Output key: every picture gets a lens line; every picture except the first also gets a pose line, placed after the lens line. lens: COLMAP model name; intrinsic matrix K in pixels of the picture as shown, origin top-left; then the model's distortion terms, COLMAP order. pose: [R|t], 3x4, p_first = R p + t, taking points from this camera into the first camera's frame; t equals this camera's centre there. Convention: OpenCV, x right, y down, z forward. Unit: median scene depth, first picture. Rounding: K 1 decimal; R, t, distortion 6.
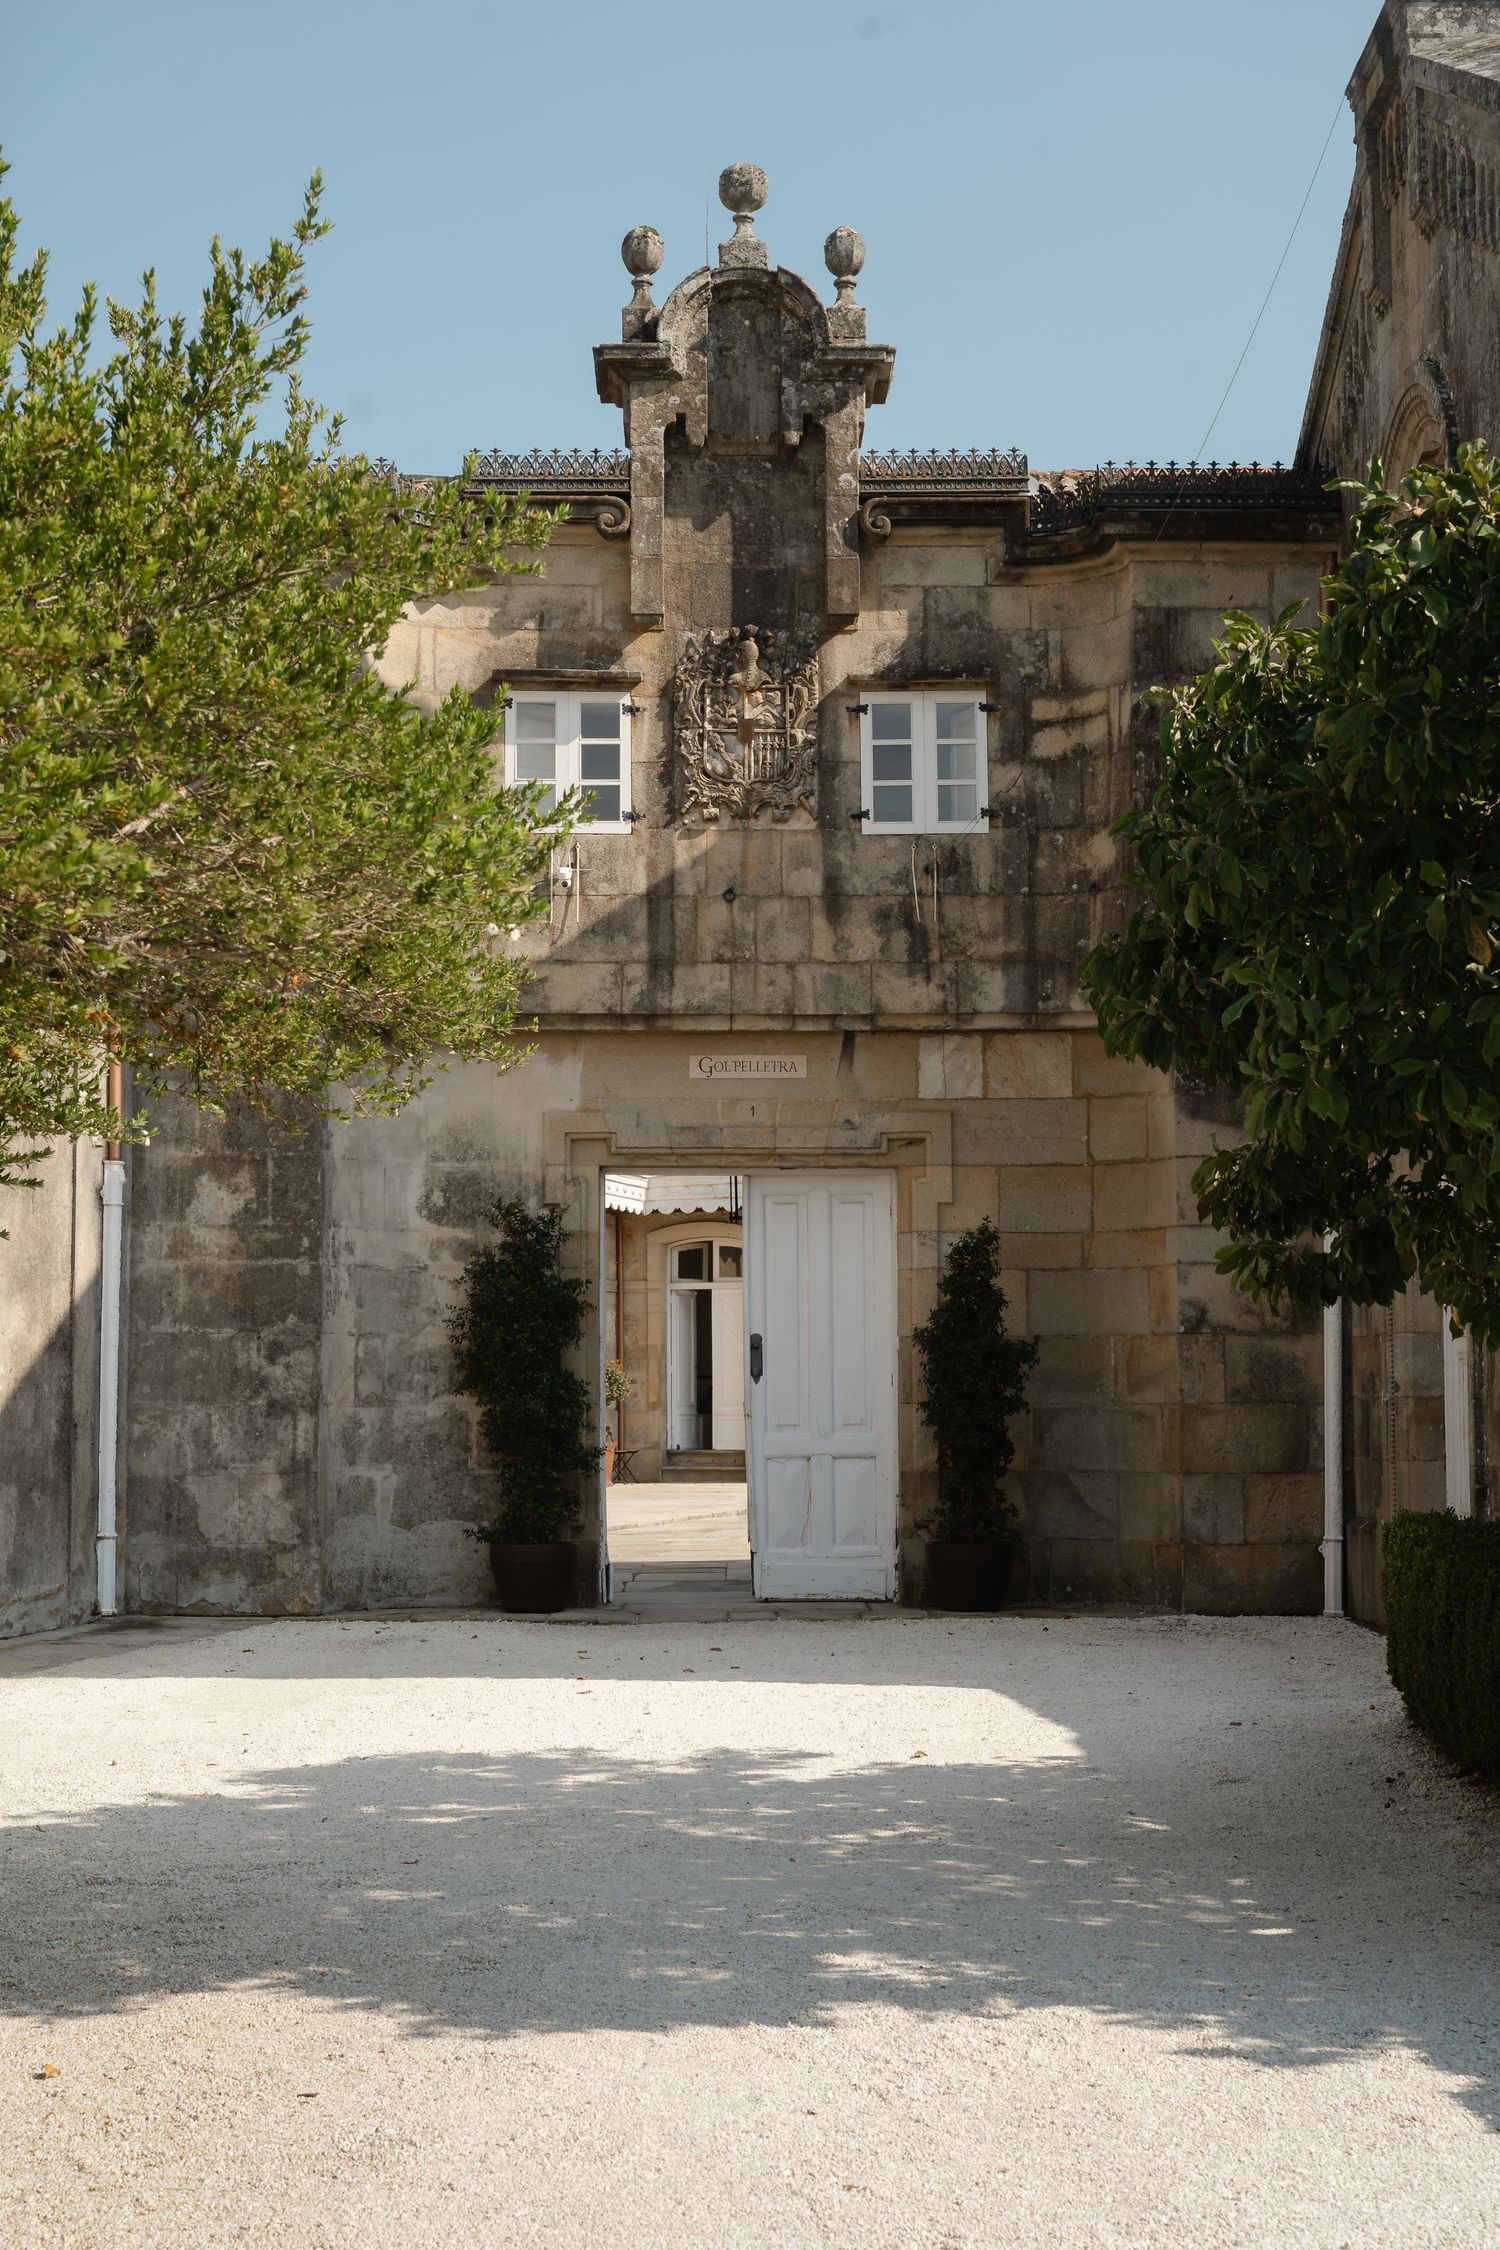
lens RADIAL K [[3241.4, 0, 750.0], [0, 3241.4, 1125.0], [0, 0, 1]] dist [0.283375, -0.020027]
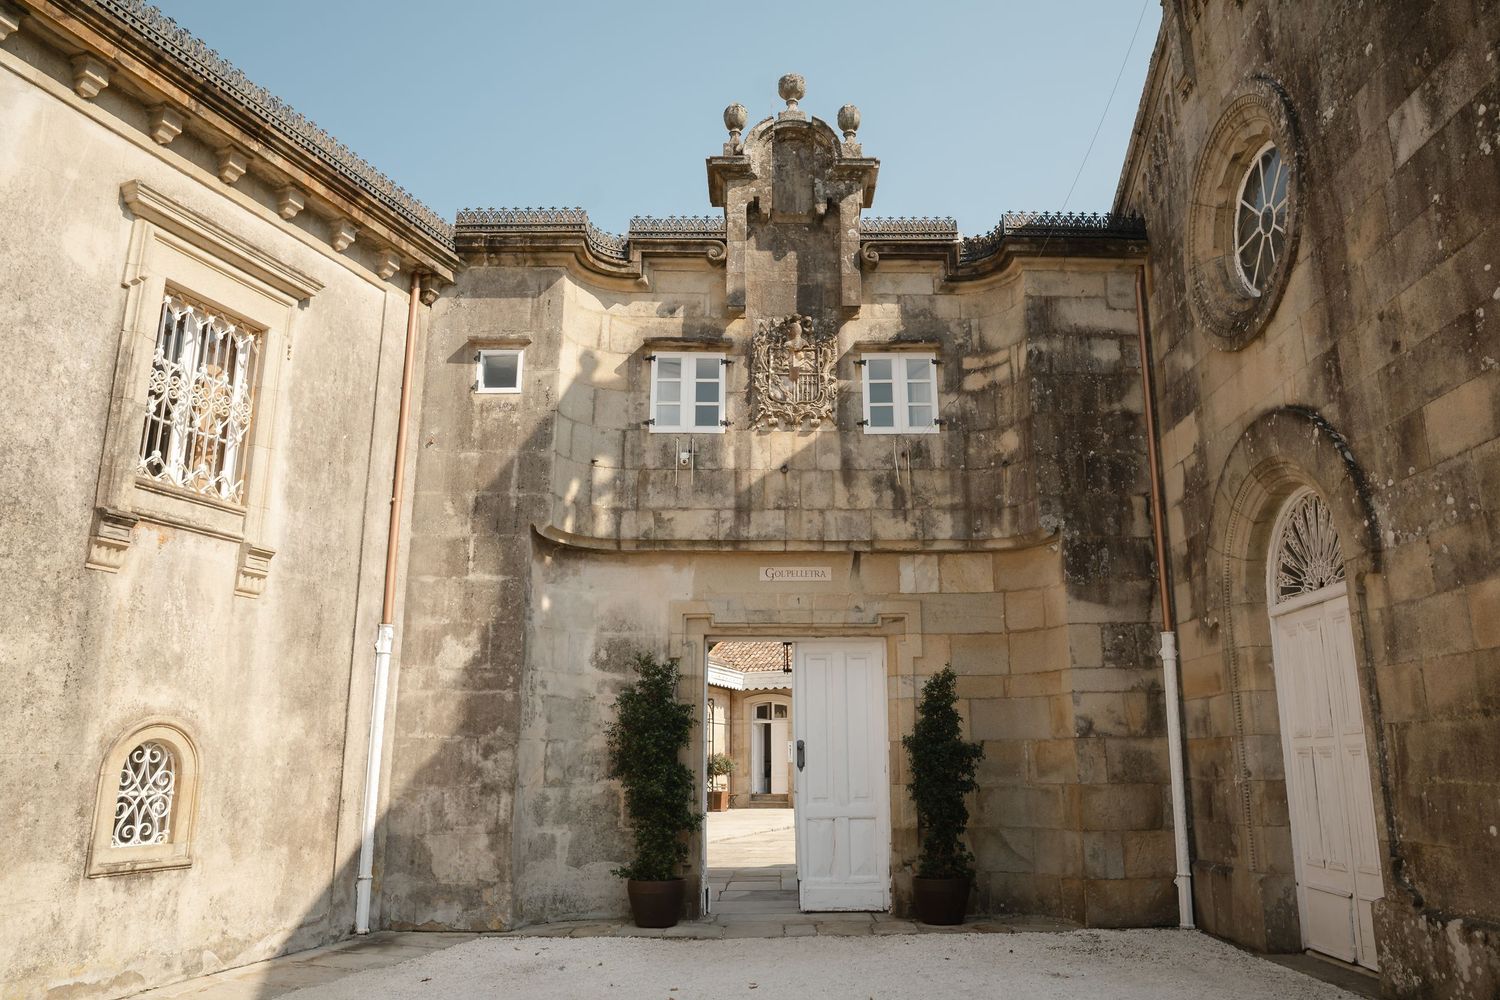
lens RADIAL K [[1122.0, 0, 797.1], [0, 1122.0, 502.0], [0, 0, 1]] dist [-0.008863, 0.002628]
pose [[0.999935, -0.000041, 0.011417, -0.006356], [0.001727, 0.989026, -0.147731, 0.030240], [-0.011286, 0.147741, 0.988962, 0.440186]]
